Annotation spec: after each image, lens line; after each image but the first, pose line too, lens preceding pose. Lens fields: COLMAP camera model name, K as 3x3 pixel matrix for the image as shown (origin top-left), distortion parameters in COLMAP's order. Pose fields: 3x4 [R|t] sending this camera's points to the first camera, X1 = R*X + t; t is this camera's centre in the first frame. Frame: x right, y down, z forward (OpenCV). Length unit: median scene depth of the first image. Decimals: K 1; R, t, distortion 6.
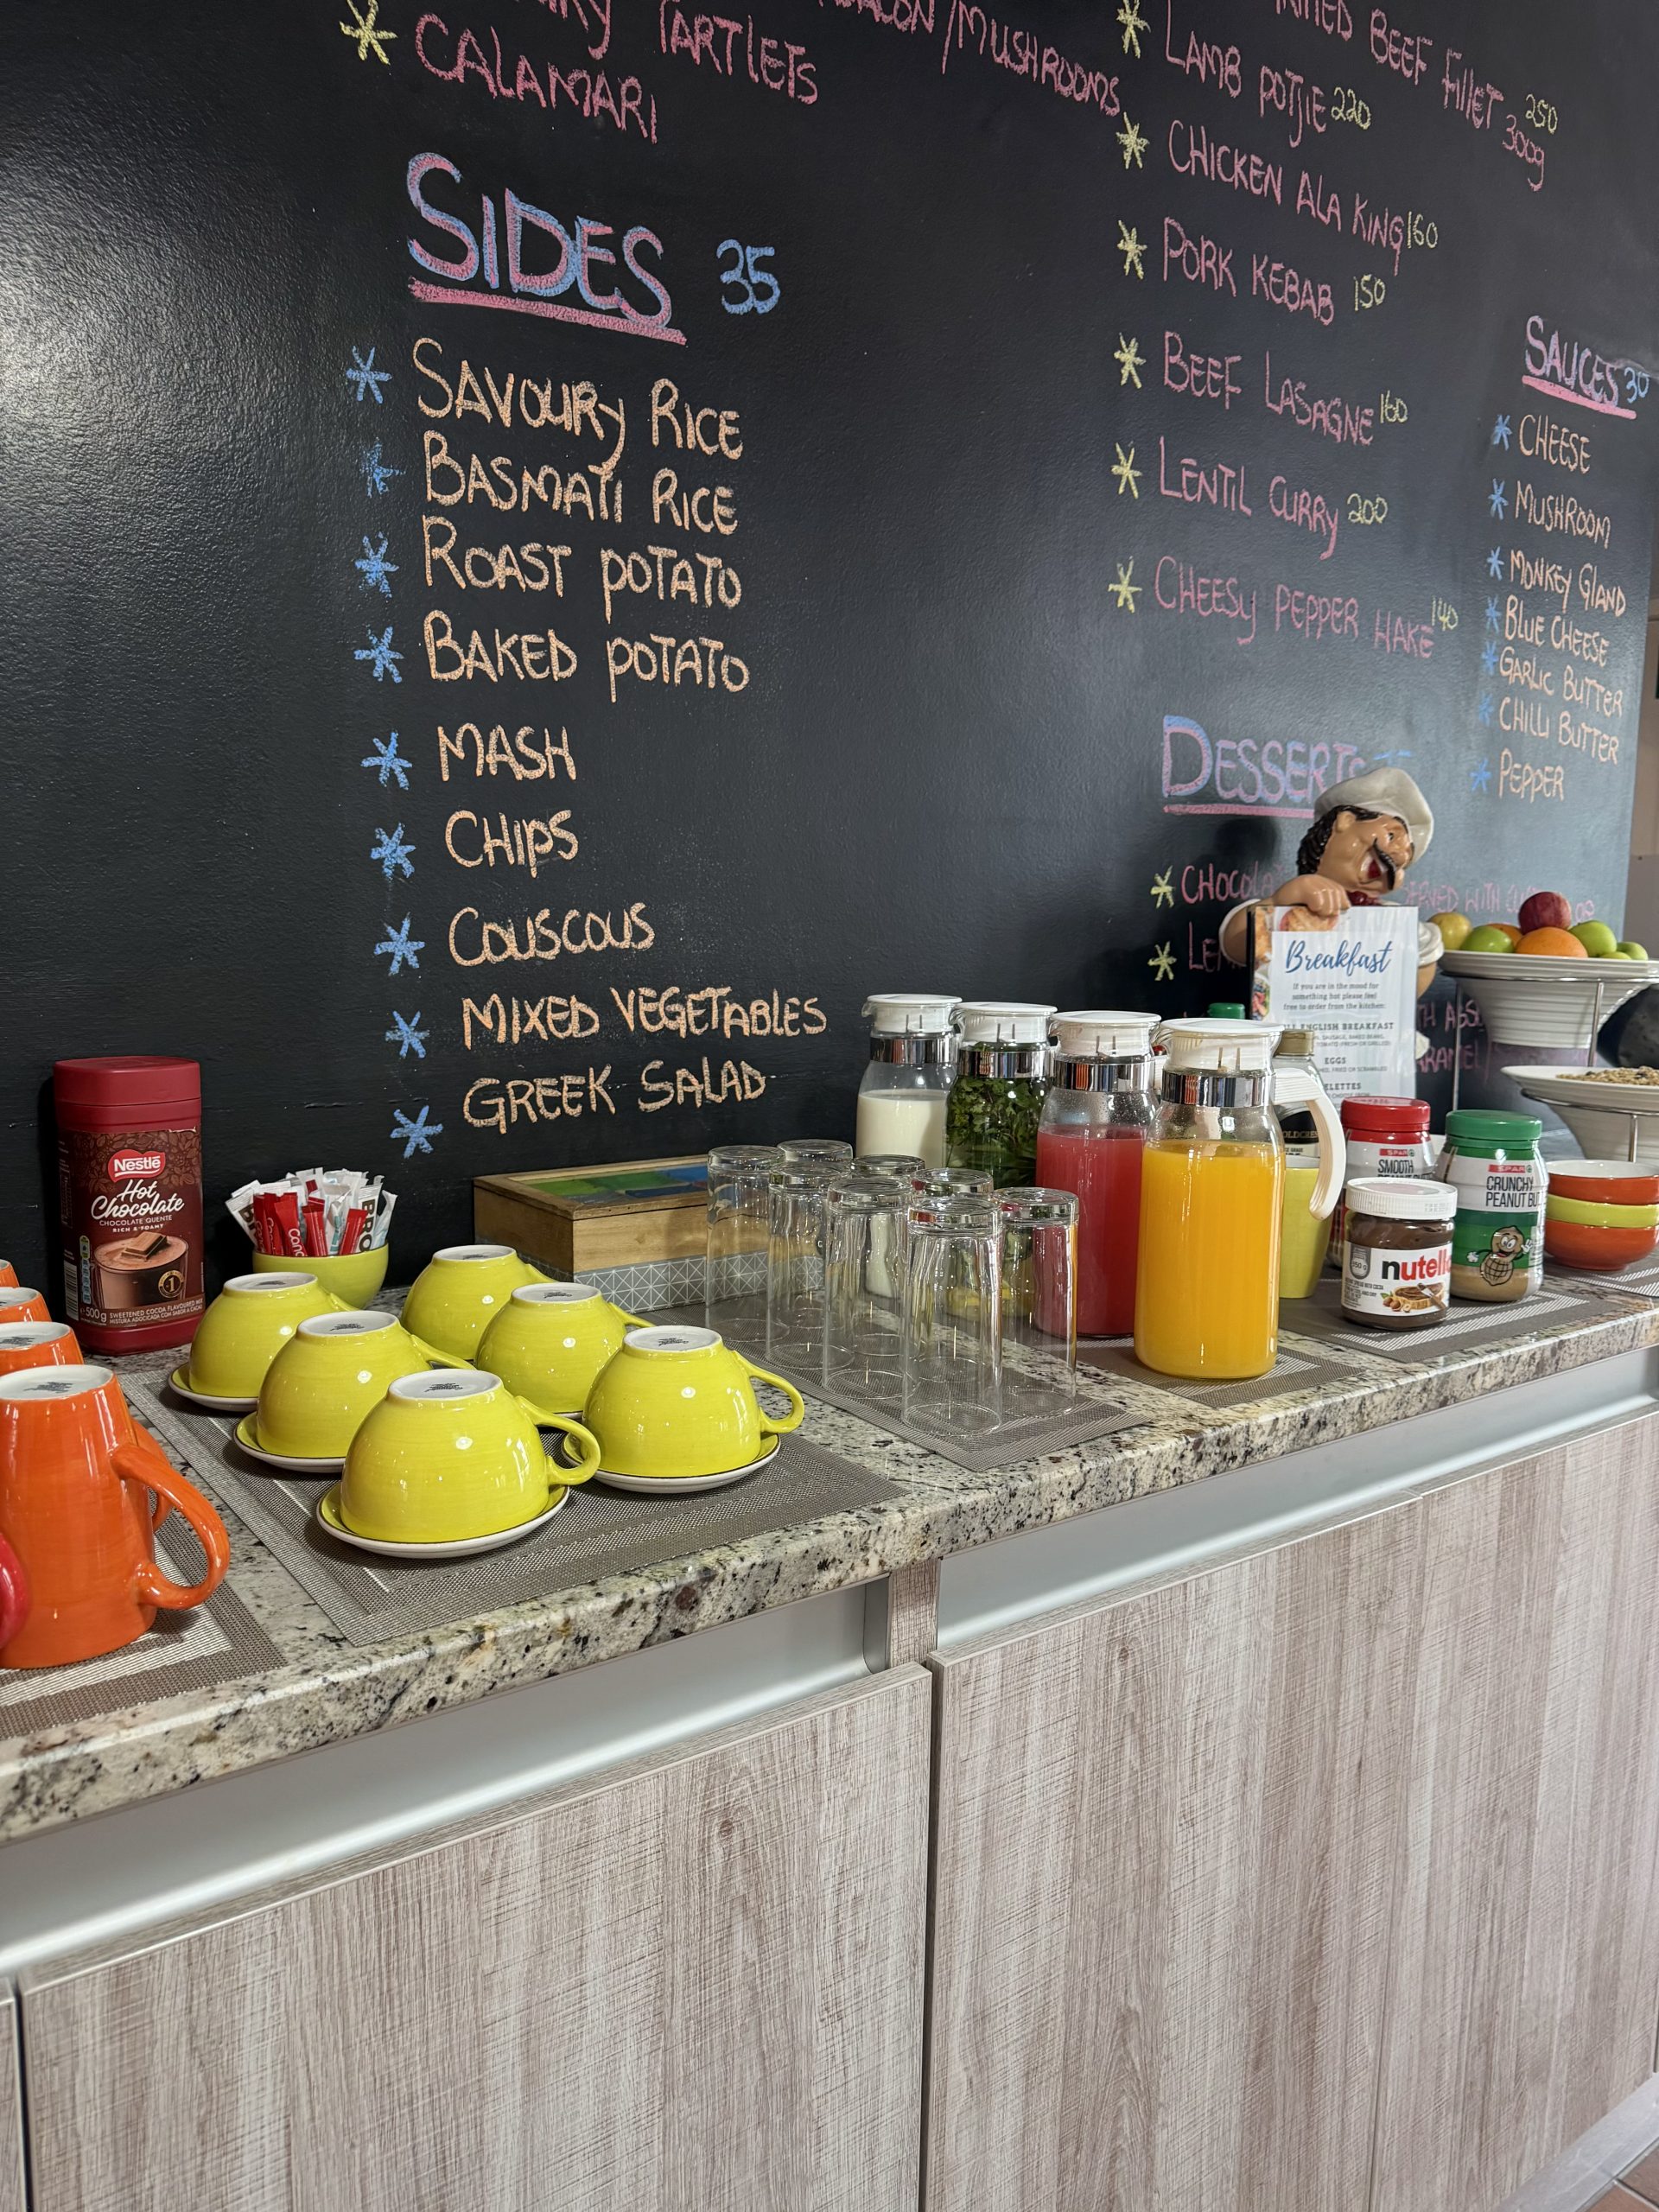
lens RADIAL K [[1600.8, 0, 859.8], [0, 1600.8, 1110.4], [0, 0, 1]] dist [0.003166, -0.006491]
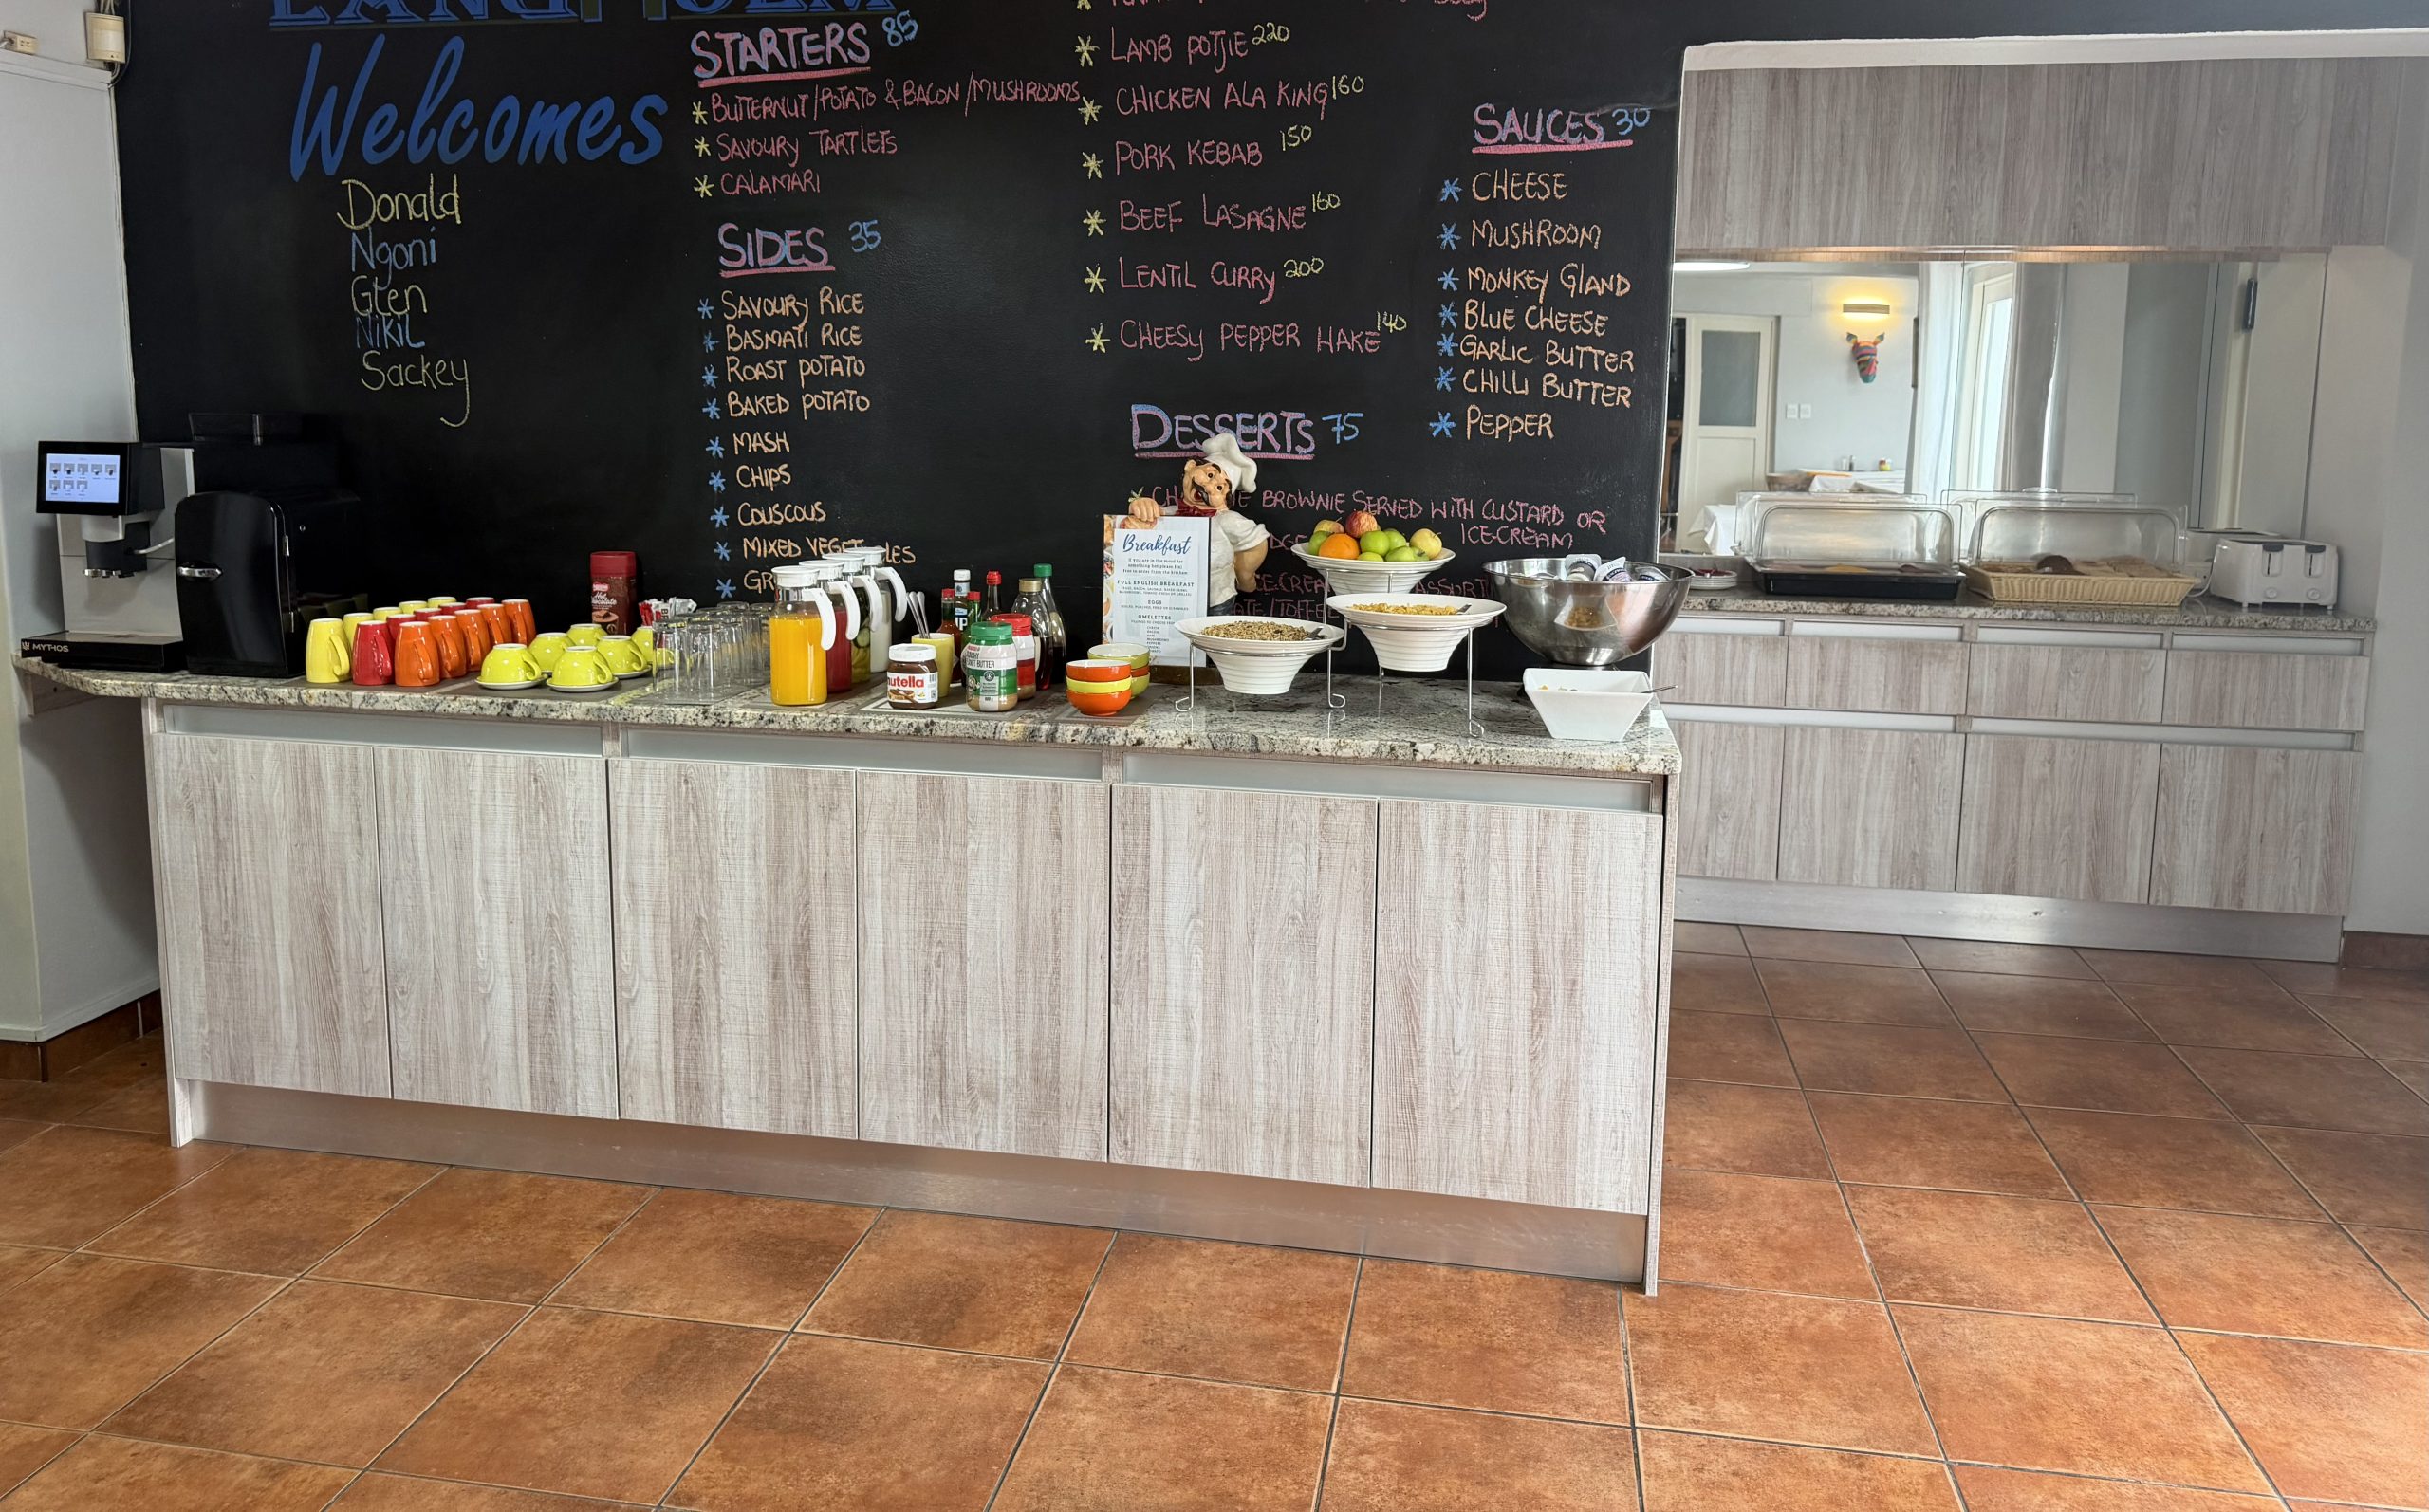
lens RADIAL K [[1731.0, 0, 1220.2], [0, 1731.0, 606.3], [0, 0, 1]] dist [0.203628, -0.447843]
pose [[0.679152, 0.093999, -0.727954, 2.288841], [-0.095686, 0.994641, 0.039165, -0.141287], [0.727734, 0.043056, 0.684507, -0.359805]]
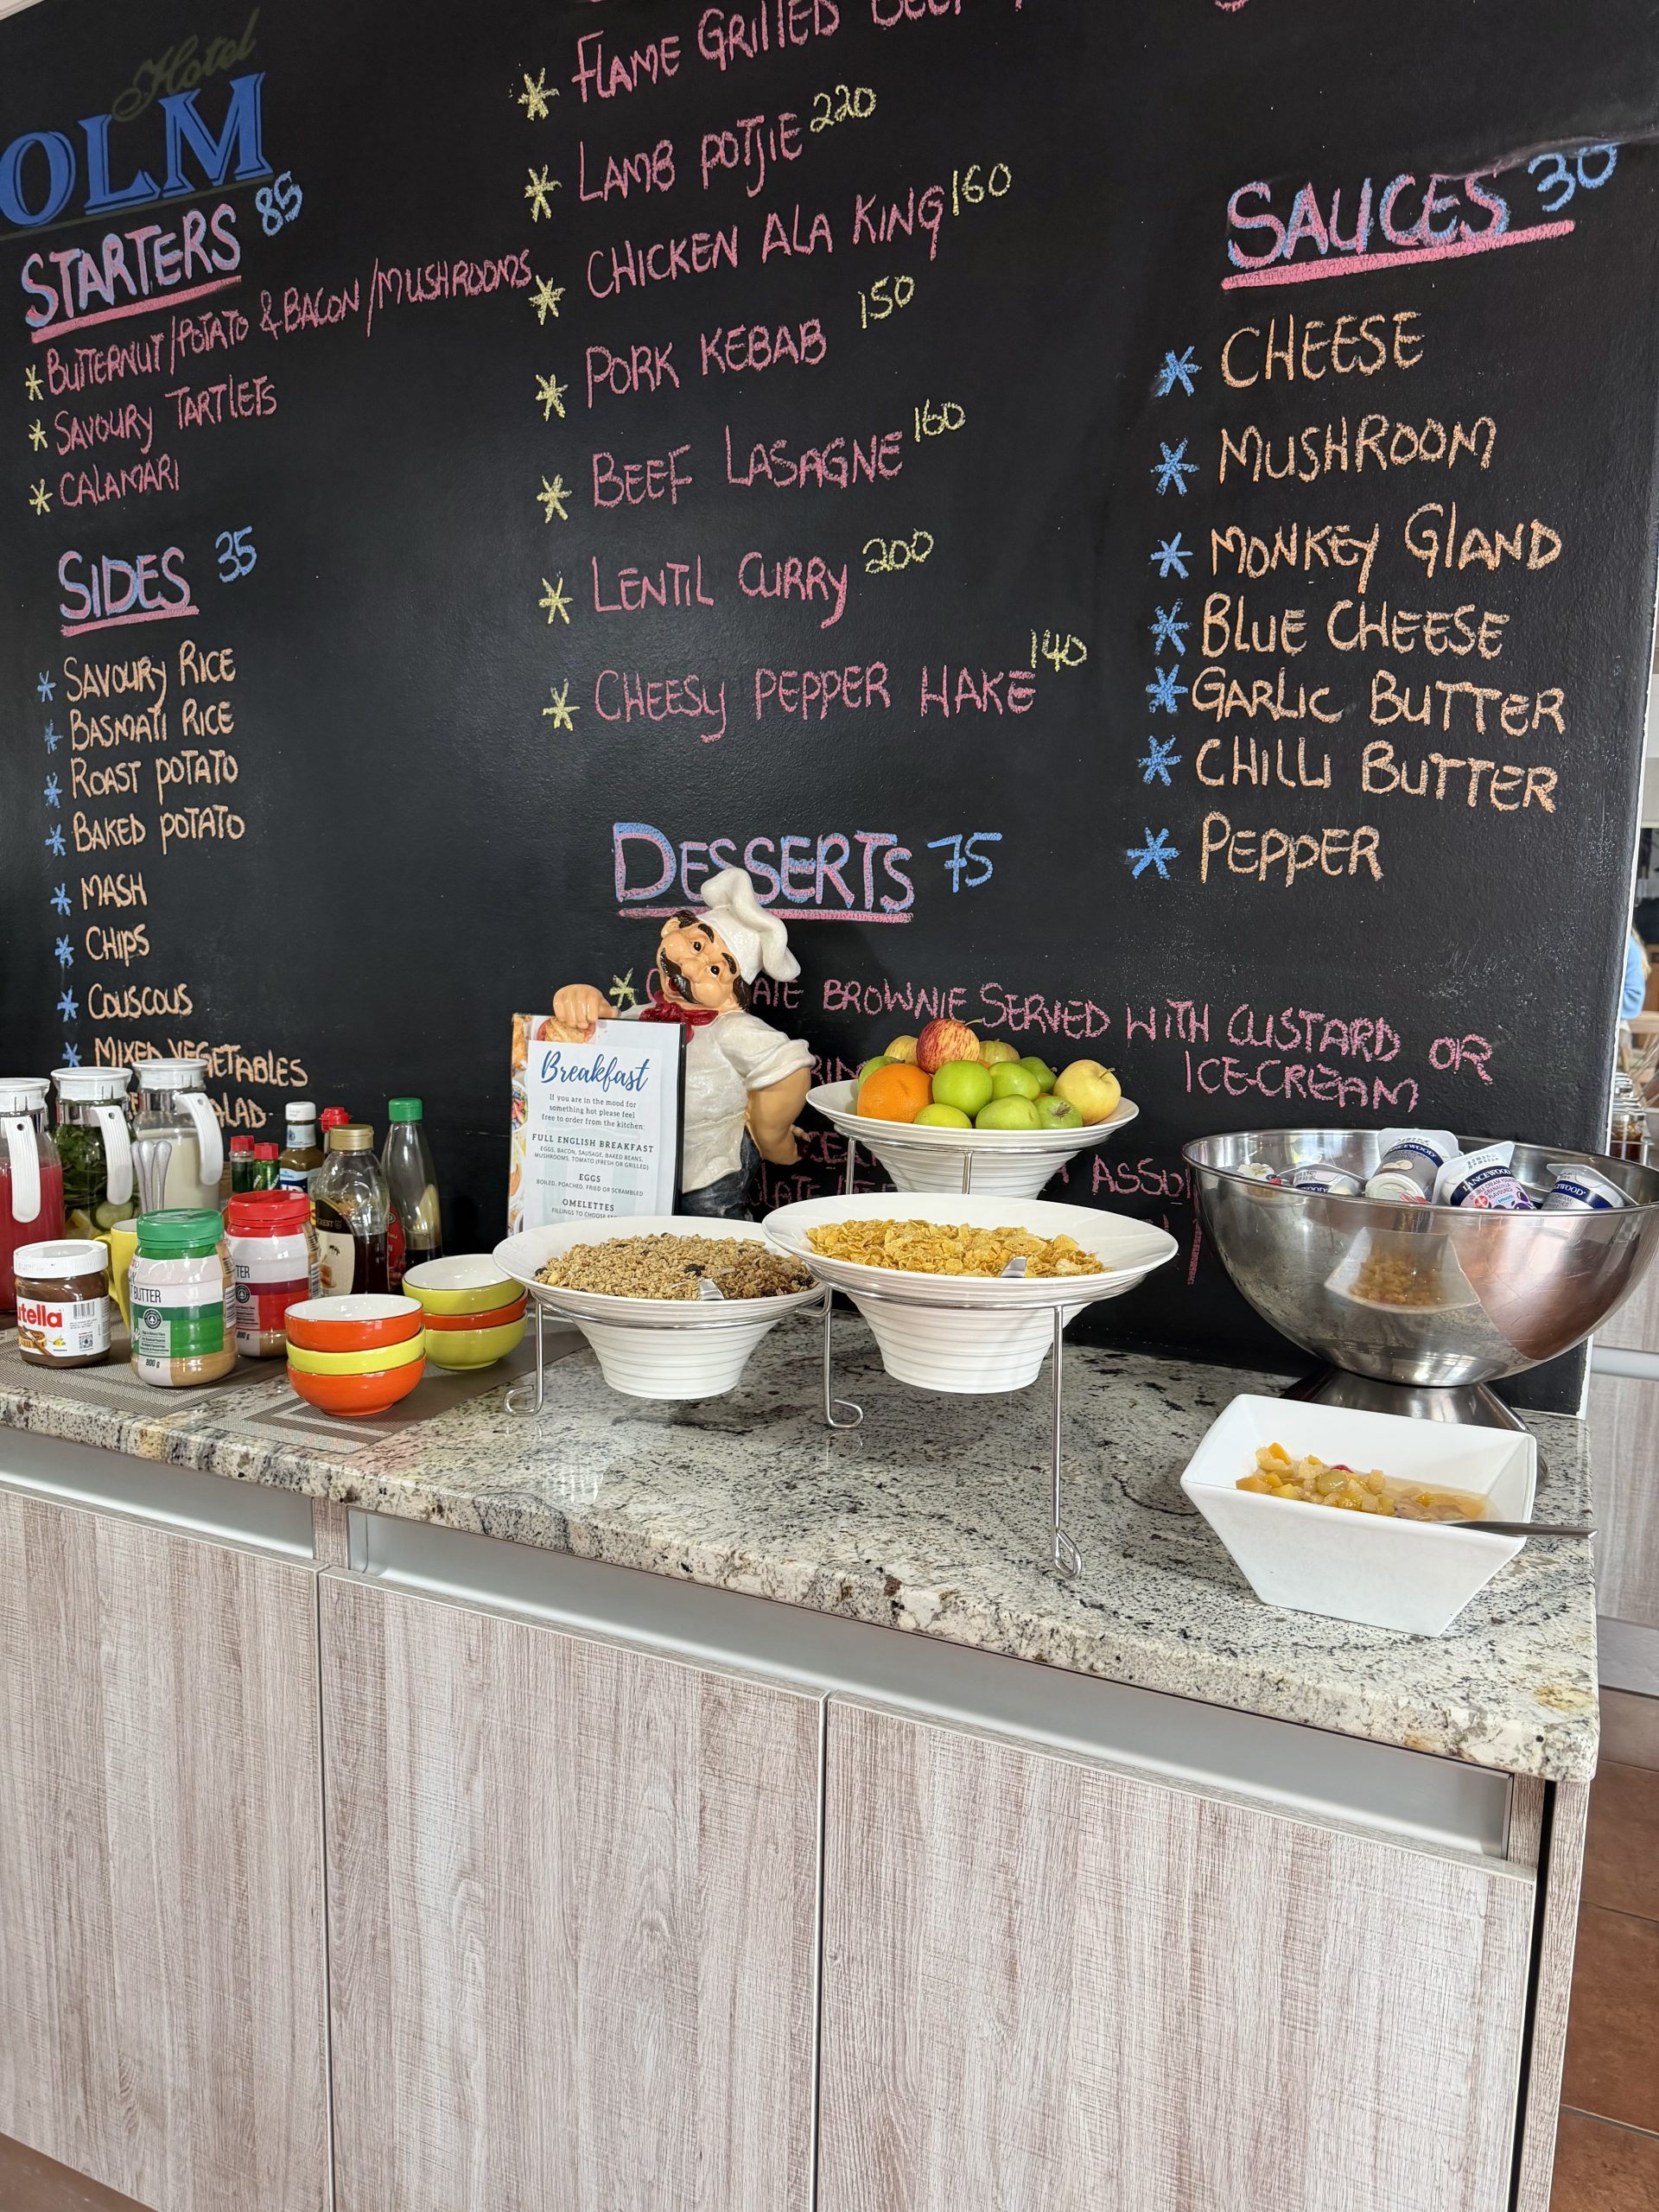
lens RADIAL K [[1589.7, 0, 829.5], [0, 1589.7, 1106.0], [0, 0, 1]] dist [0.032073, -0.043404]
pose [[0.464832, 0.113200, -0.878133, 1.559591], [-0.126618, 0.990098, 0.060609, -0.194255], [0.876298, 0.083014, 0.474563, 0.868515]]
